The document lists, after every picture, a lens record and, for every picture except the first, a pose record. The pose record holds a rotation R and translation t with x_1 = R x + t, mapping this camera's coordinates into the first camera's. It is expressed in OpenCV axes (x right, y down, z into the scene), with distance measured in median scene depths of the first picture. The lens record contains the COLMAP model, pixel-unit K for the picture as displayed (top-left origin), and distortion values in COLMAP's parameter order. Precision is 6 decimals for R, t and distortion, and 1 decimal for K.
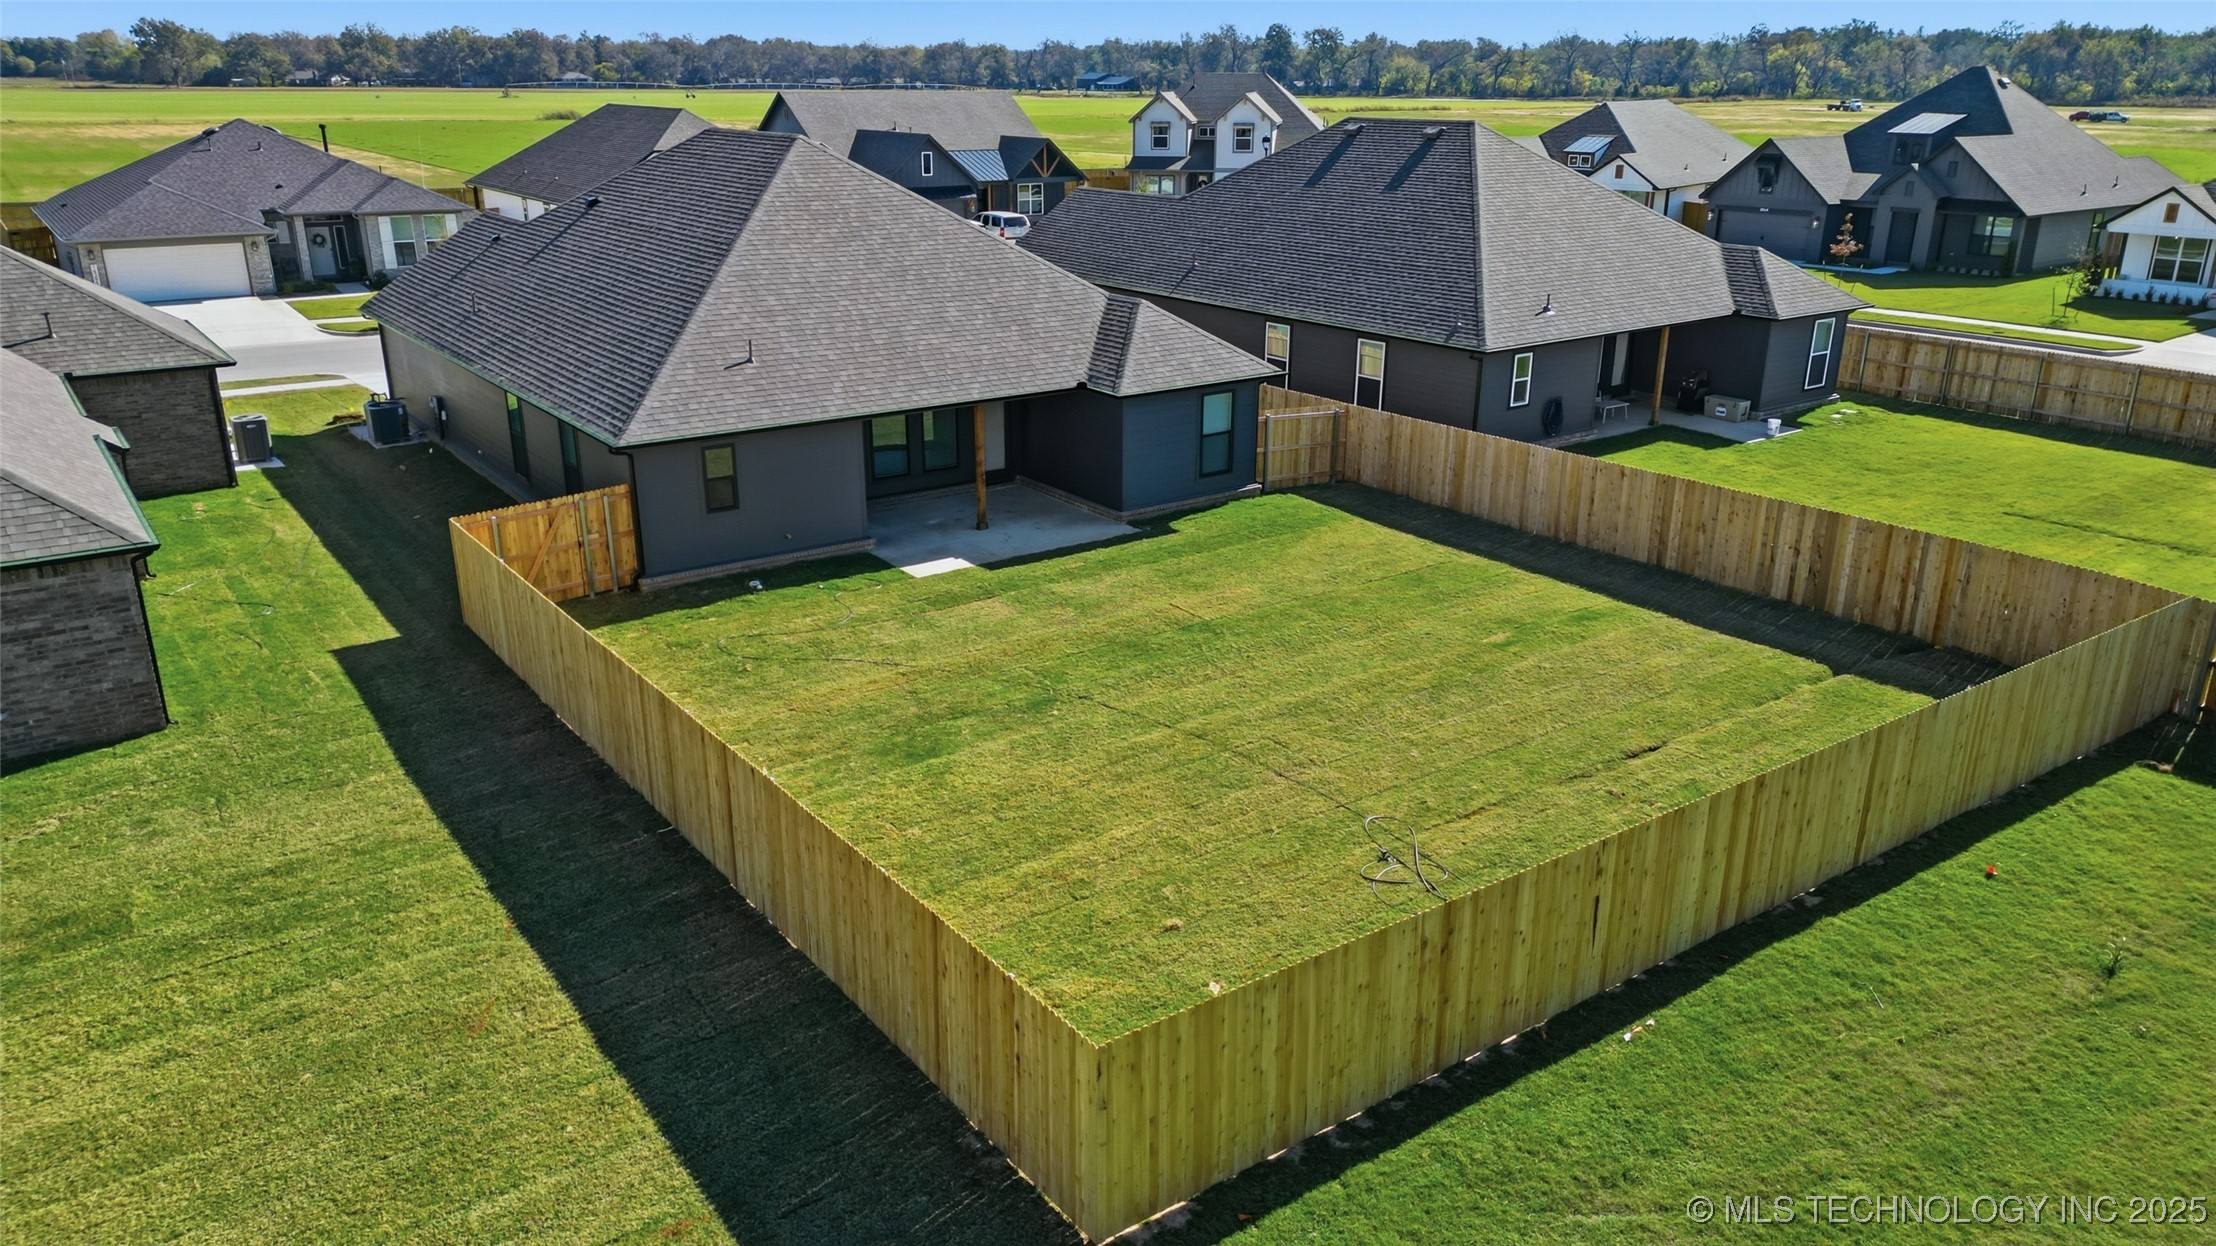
lens RADIAL K [[1545.8, 0, 1116.3], [0, 1545.8, 623.1], [0, 0, 1]] dist [0.080059, -0.084183]
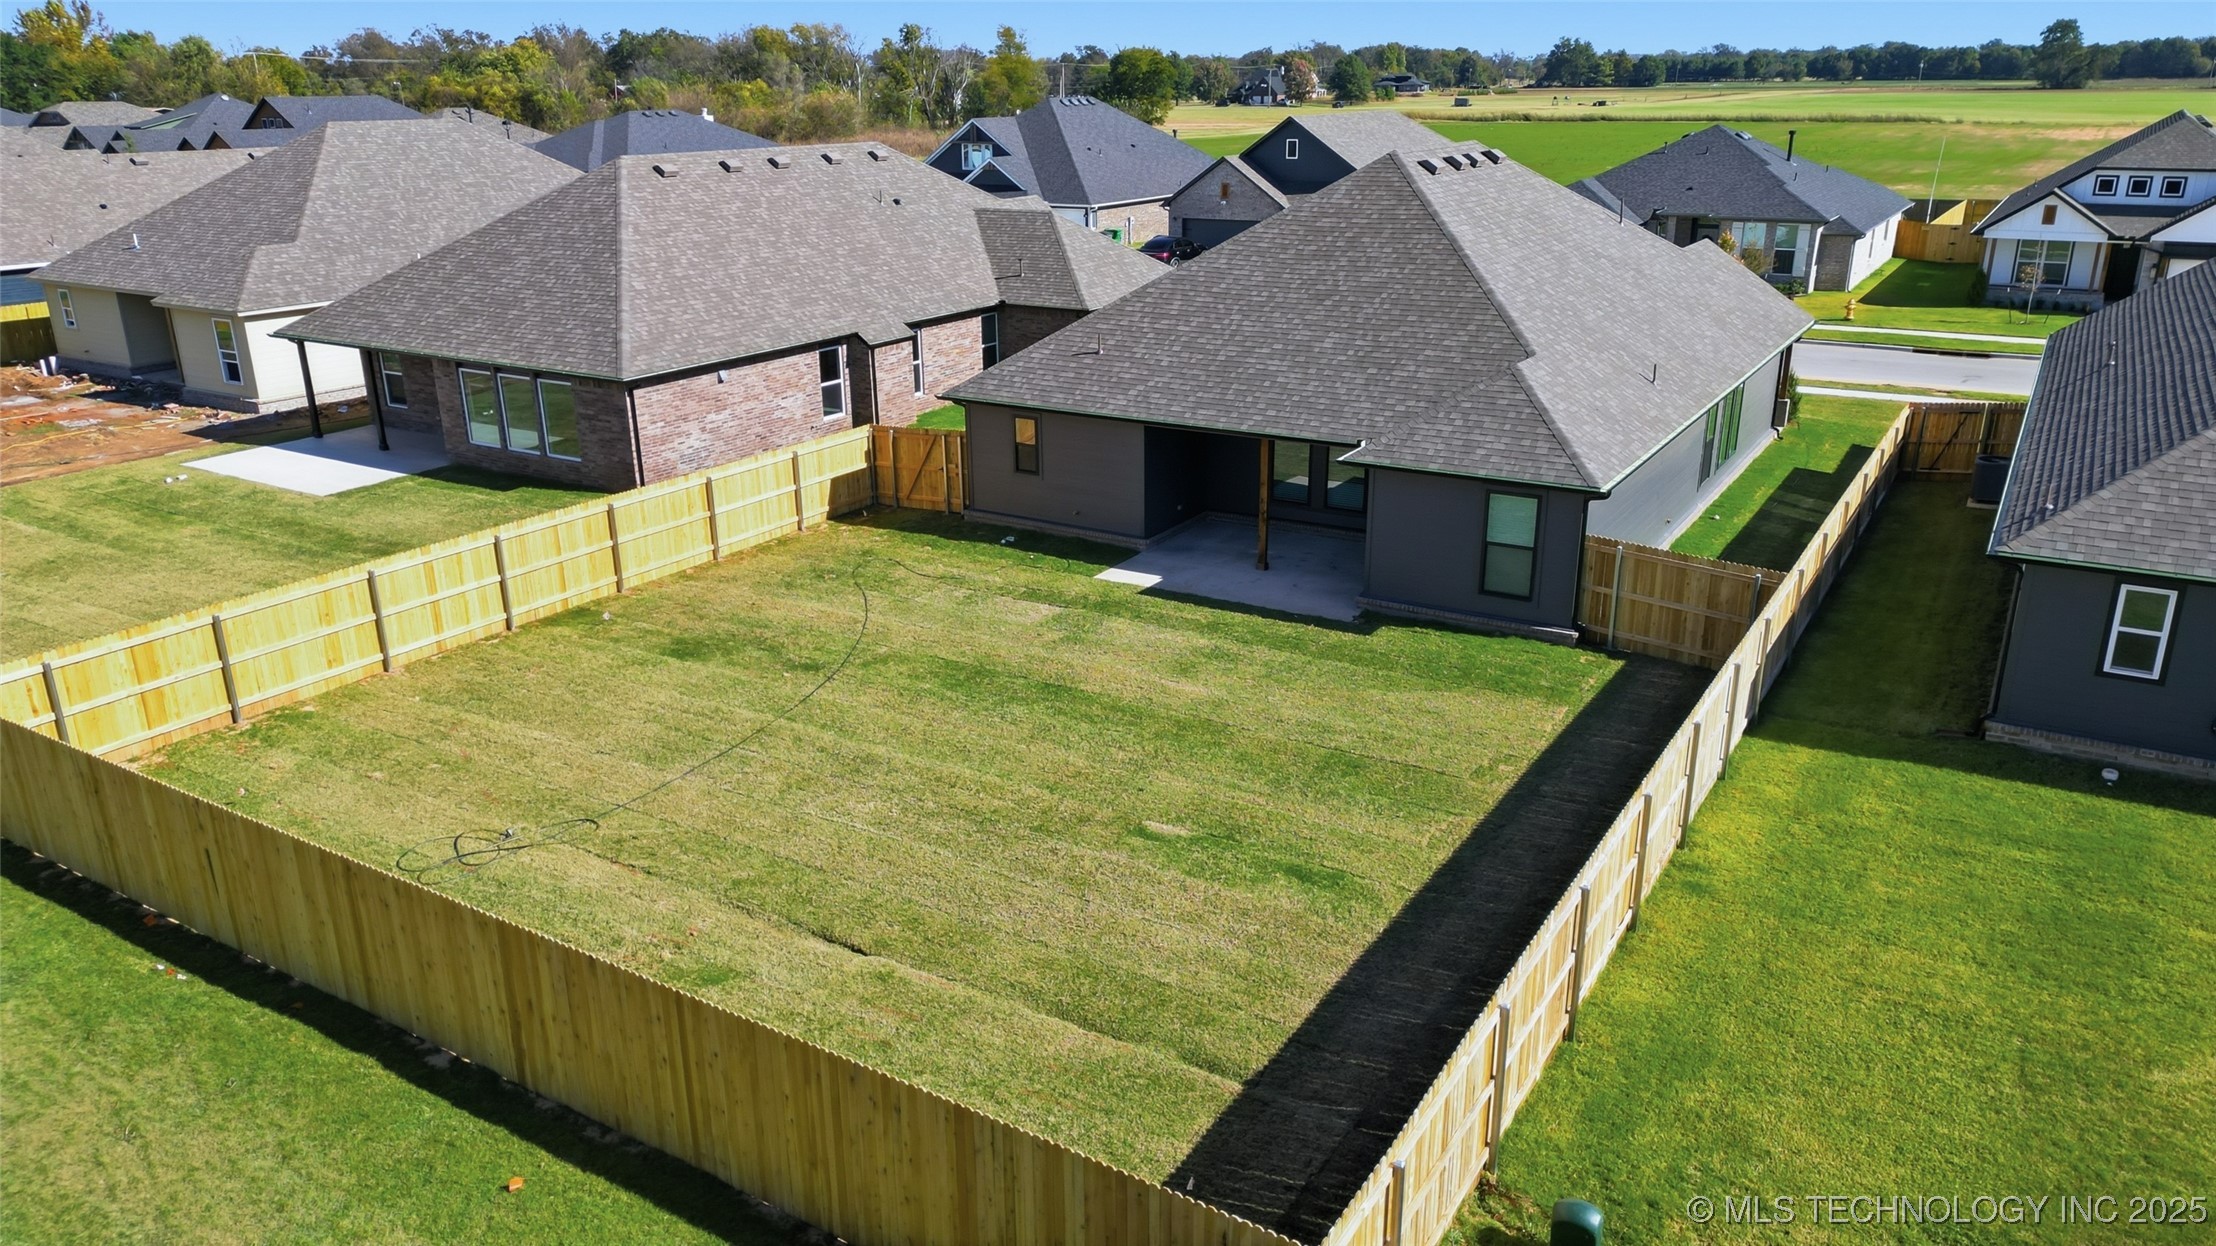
lens RADIAL K [[1545.8, 0, 1116.3], [0, 1545.8, 623.1], [0, 0, 1]] dist [0.080059, -0.084183]
pose [[0.377401, 0.300819, -0.875829, 0.799118], [-0.300432, 0.934387, 0.191473, -0.205227], [0.875962, 0.190864, 0.443014, 0.564560]]
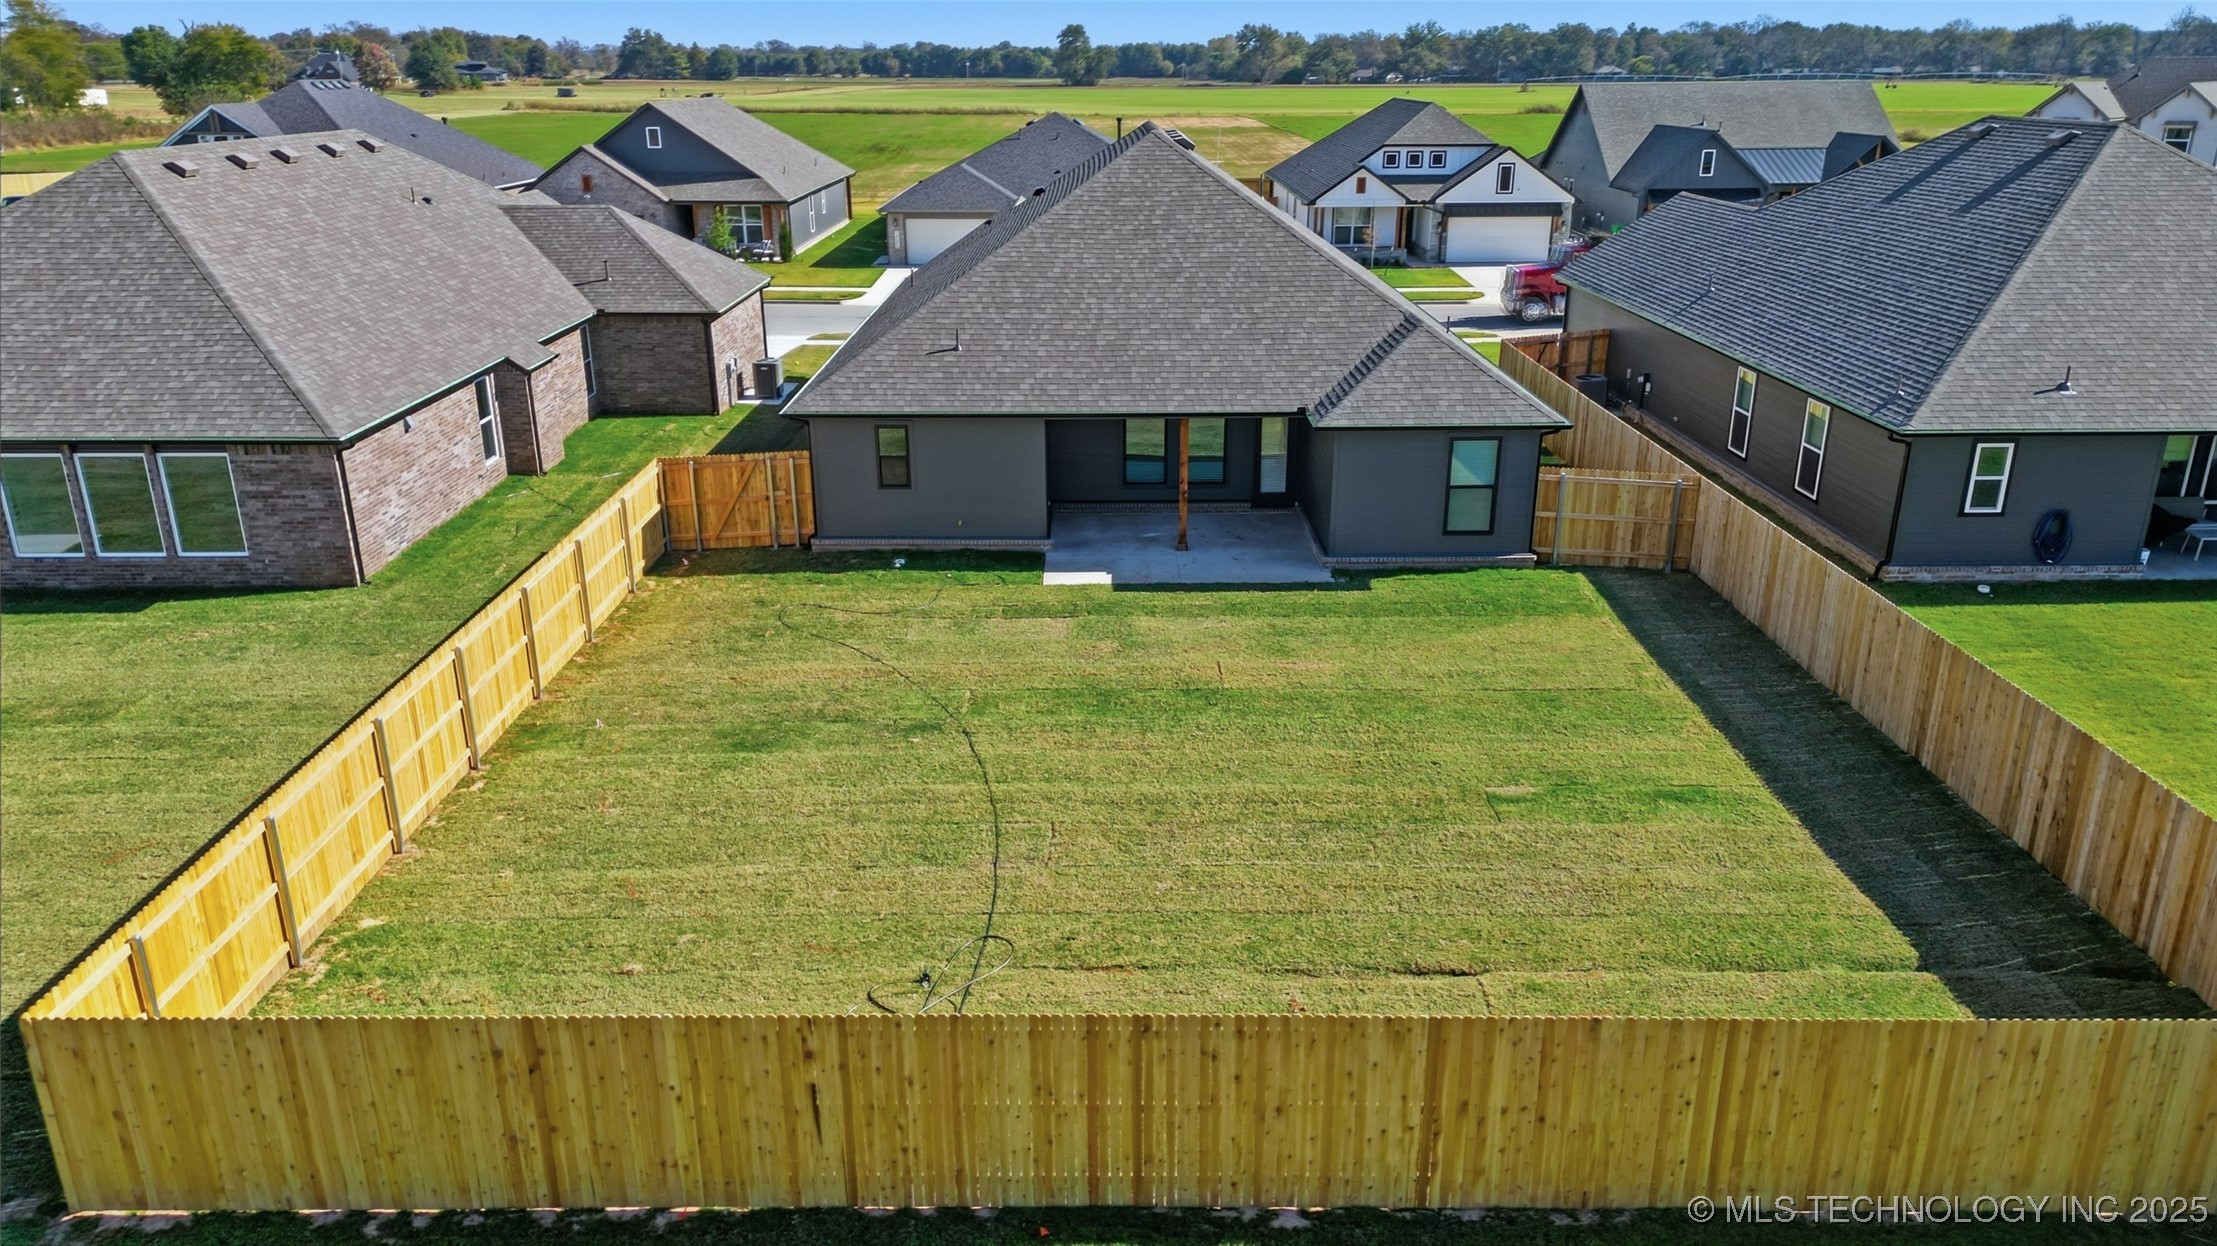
lens RADIAL K [[1546.5, 0, 1116.8], [0, 1546.5, 623.1], [0, 0, 1]] dist [0.080059, -0.084183]
pose [[0.811610, 0.192964, -0.551411, 0.453745], [-0.190977, 0.979651, 0.061730, -0.075122], [0.552102, 0.055206, 0.831947, 0.218464]]
